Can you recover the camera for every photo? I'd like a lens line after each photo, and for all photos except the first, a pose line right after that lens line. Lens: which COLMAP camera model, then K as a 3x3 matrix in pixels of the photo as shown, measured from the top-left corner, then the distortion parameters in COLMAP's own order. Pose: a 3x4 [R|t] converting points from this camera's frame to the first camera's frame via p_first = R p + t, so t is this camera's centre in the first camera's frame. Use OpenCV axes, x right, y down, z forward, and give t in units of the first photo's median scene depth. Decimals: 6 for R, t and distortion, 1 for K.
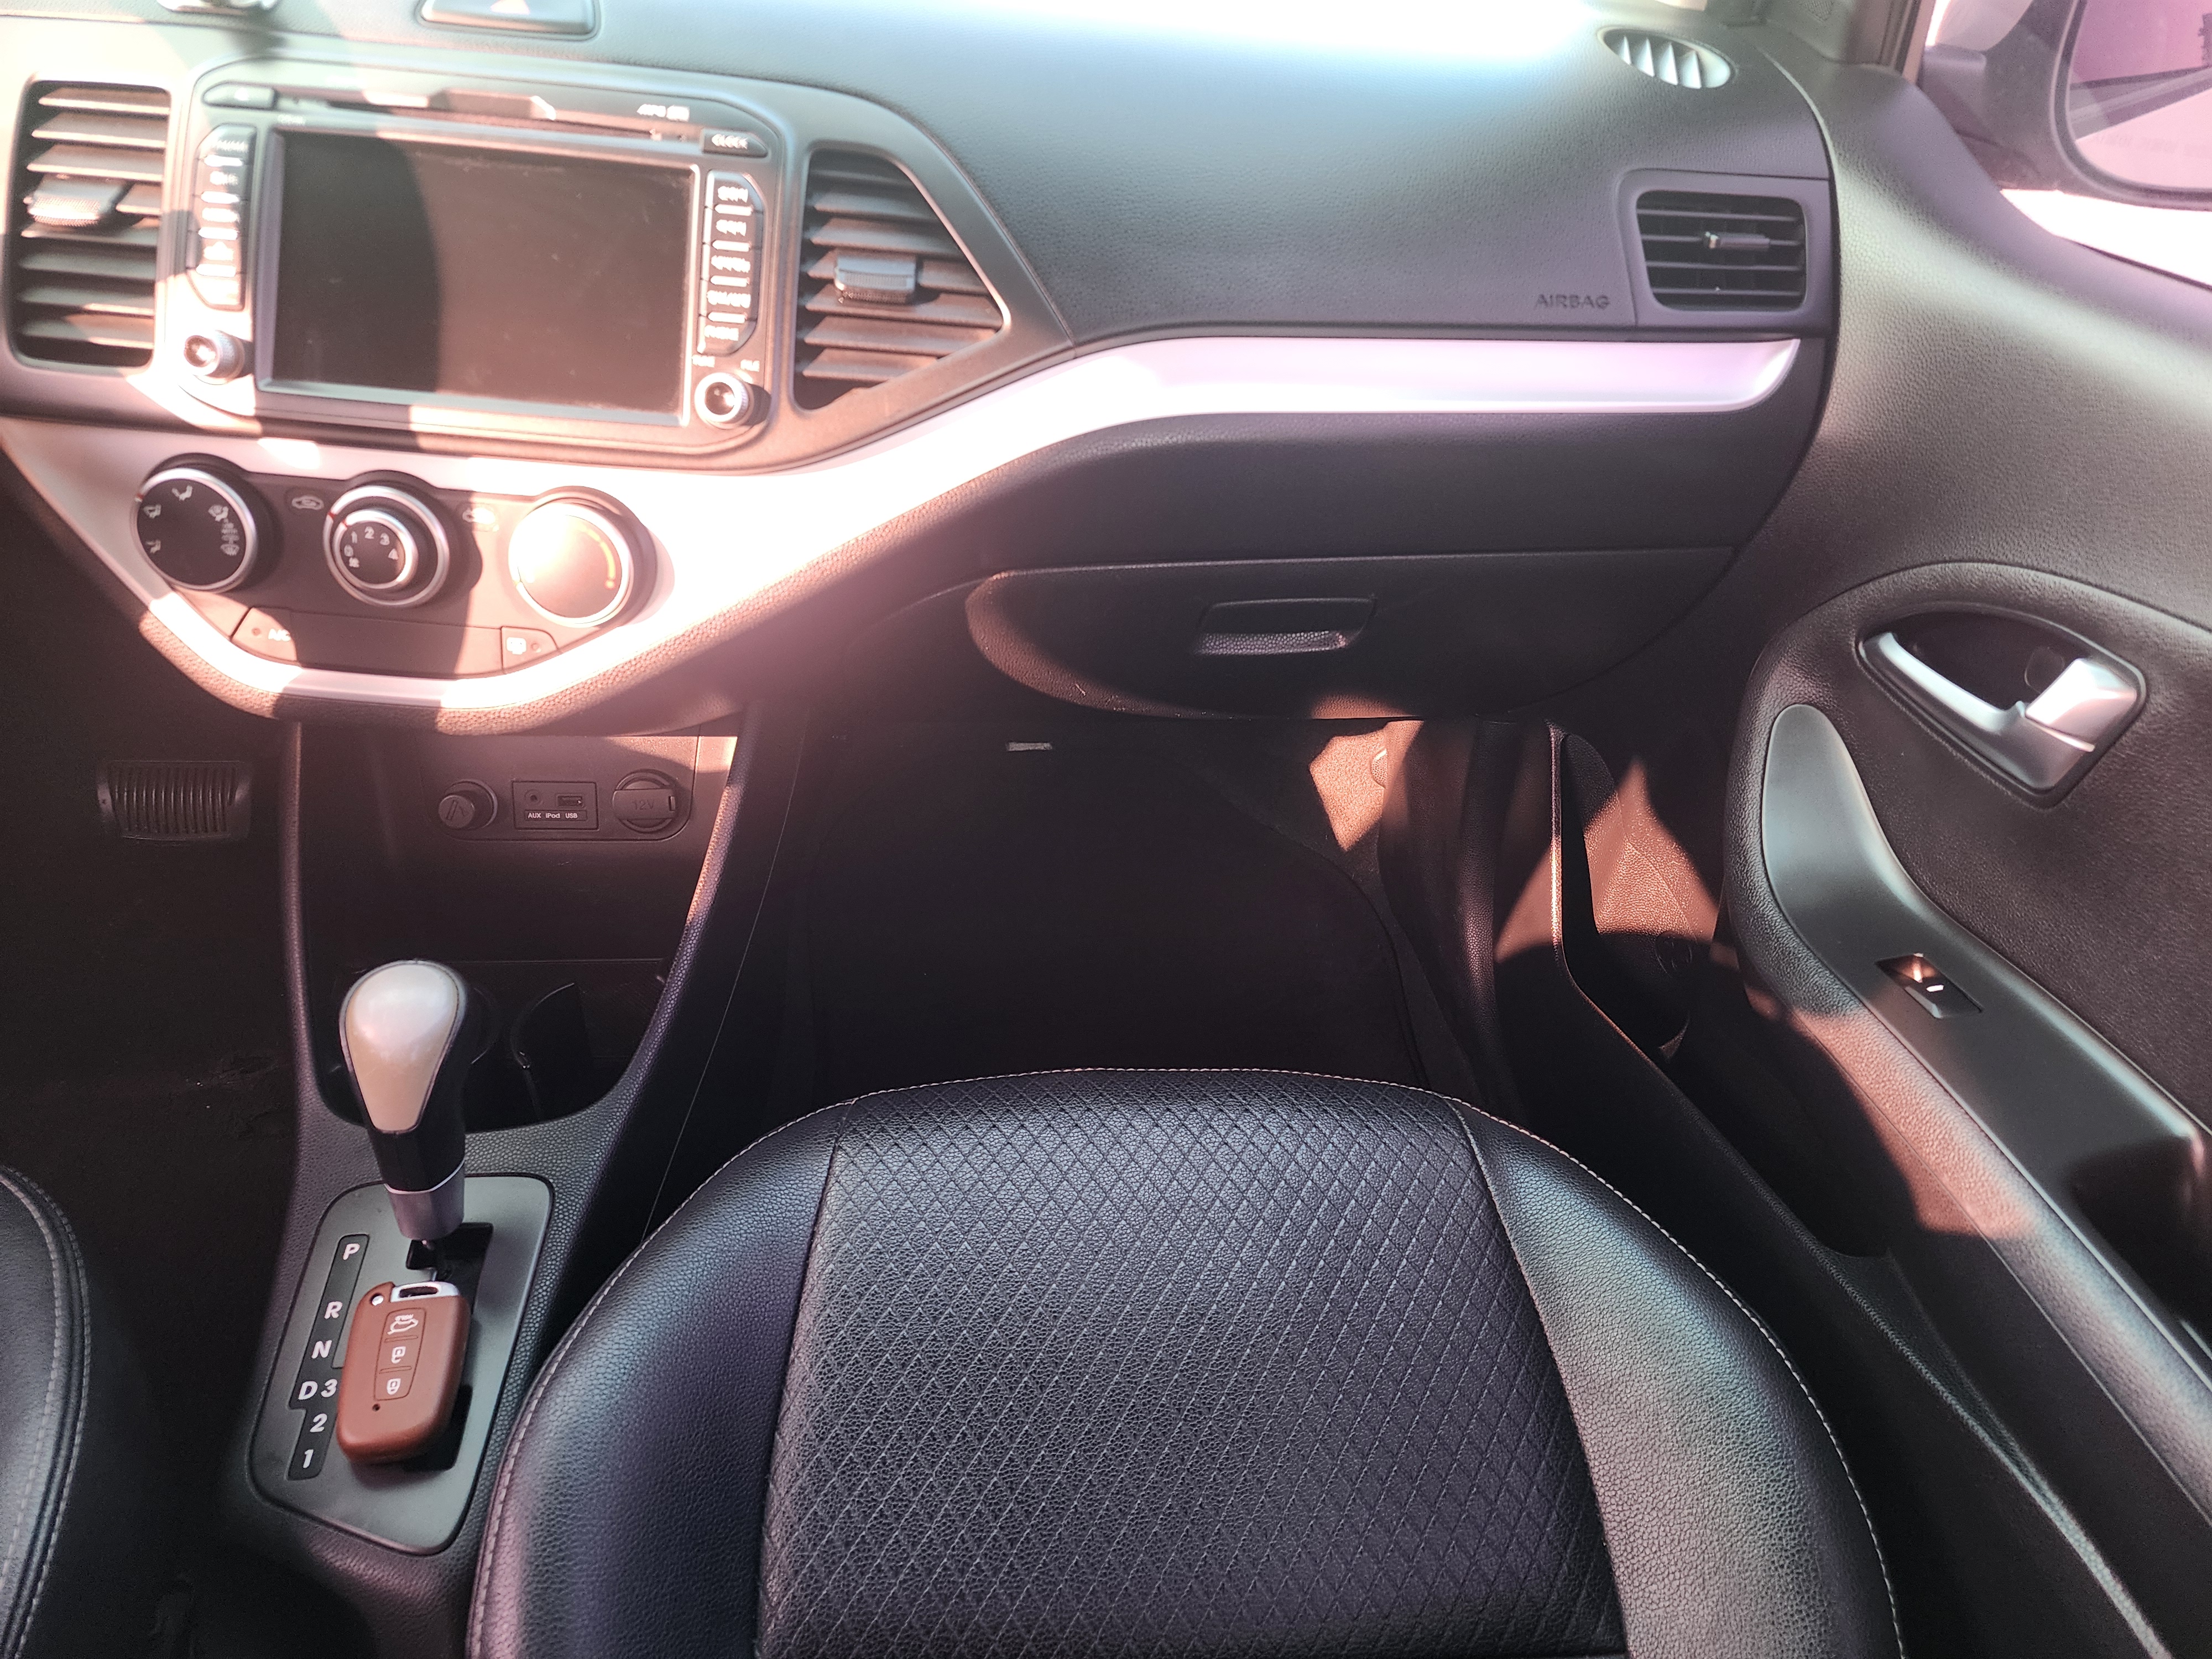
lens RADIAL K [[1495.7, 0, 996.0], [0, 1495.7, 966.7], [0, 0, 1]] dist [0.073306, -0.084307]
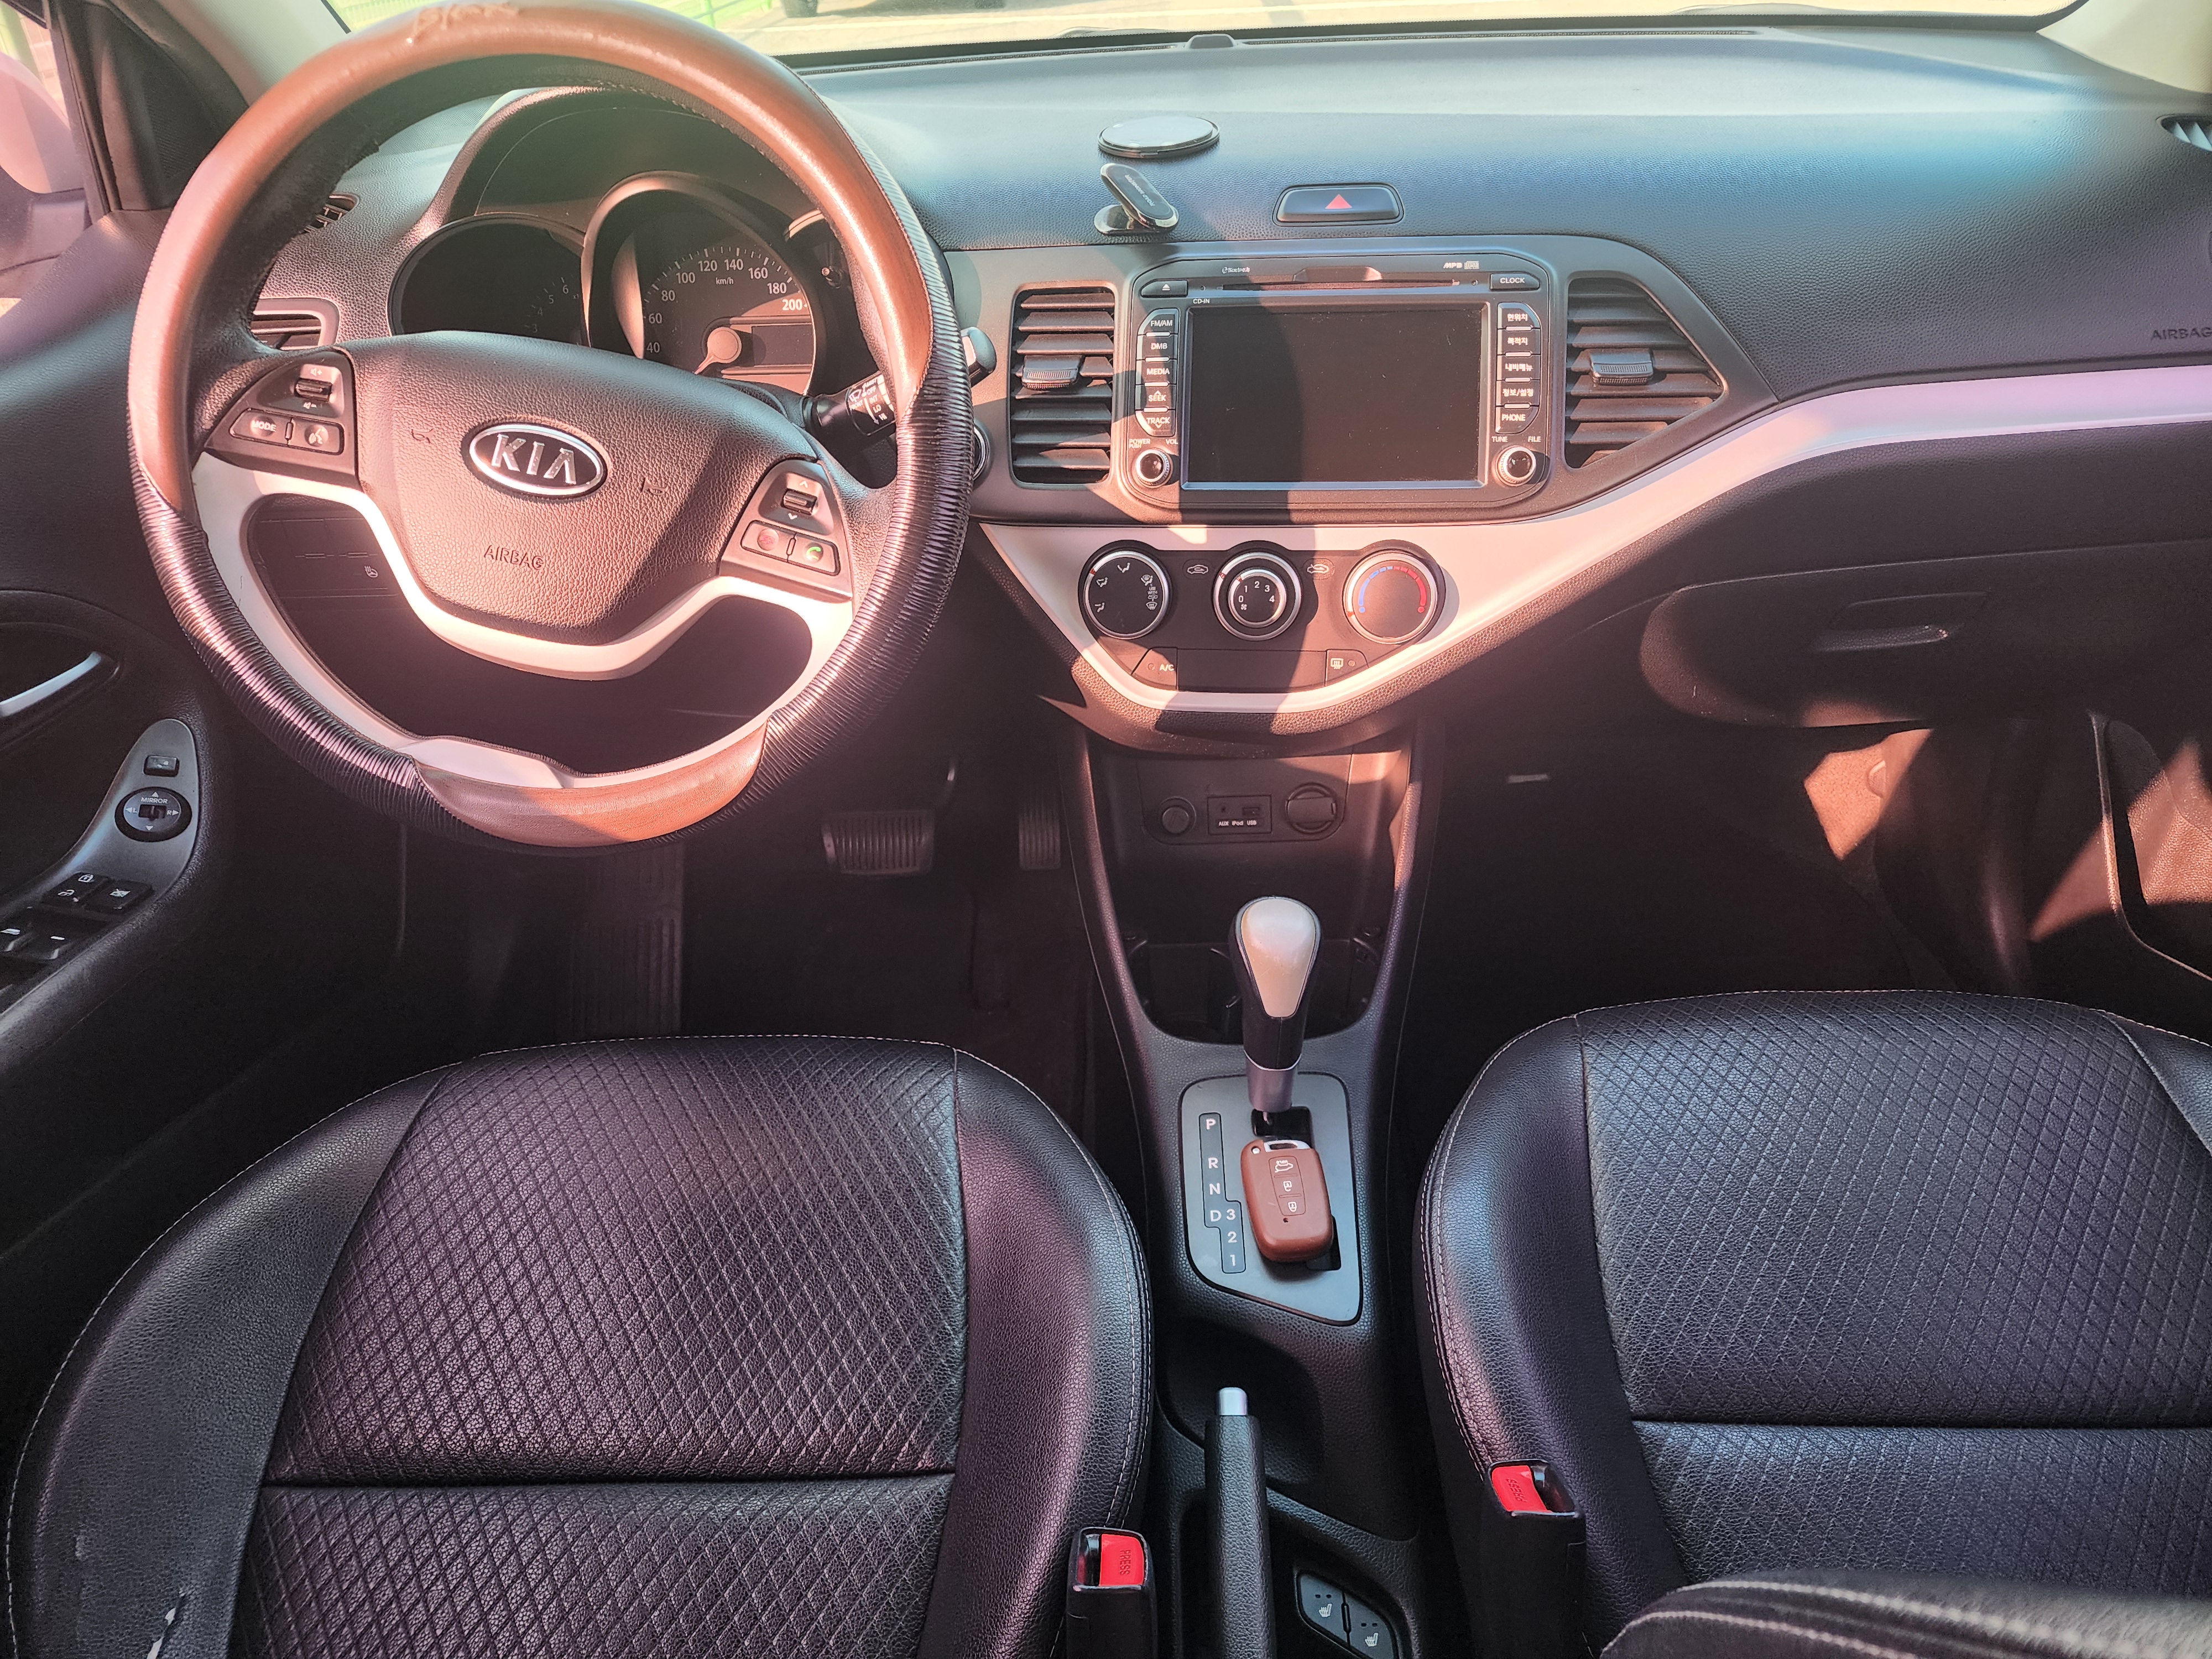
lens RADIAL K [[1495.7, 0, 996.0], [0, 1495.7, 966.7], [0, 0, 1]] dist [0.073306, -0.084307]
pose [[0.985762, -0.032639, -0.164947, -0.424511], [0.020216, 0.996869, -0.076438, 0.159640], [0.166926, 0.072015, 0.983336, -0.361530]]
